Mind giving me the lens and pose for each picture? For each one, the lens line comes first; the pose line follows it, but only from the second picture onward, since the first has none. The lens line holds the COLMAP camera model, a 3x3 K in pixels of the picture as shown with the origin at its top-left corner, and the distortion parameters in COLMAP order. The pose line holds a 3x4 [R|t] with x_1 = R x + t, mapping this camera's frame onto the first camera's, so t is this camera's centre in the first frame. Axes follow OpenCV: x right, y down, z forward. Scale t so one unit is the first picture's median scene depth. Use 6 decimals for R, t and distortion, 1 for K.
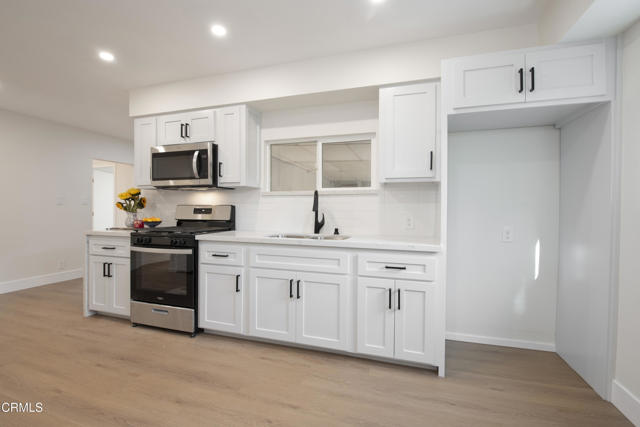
lens RADIAL K [[278.2, 0, 321.3], [0, 278.2, 212.6], [0, 0, 1]] dist [-0.013649, -0.000670]
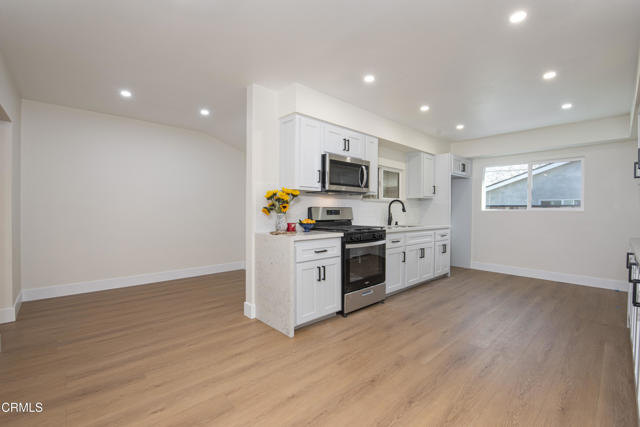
lens RADIAL K [[278.2, 0, 321.1], [0, 278.2, 212.9], [0, 0, 1]] dist [-0.013649, -0.000670]
pose [[0.501382, -0.009910, 0.865169, -1.665911], [0.005114, 0.999951, 0.008491, -0.015351], [-0.865211, 0.000167, 0.501408, 0.519019]]
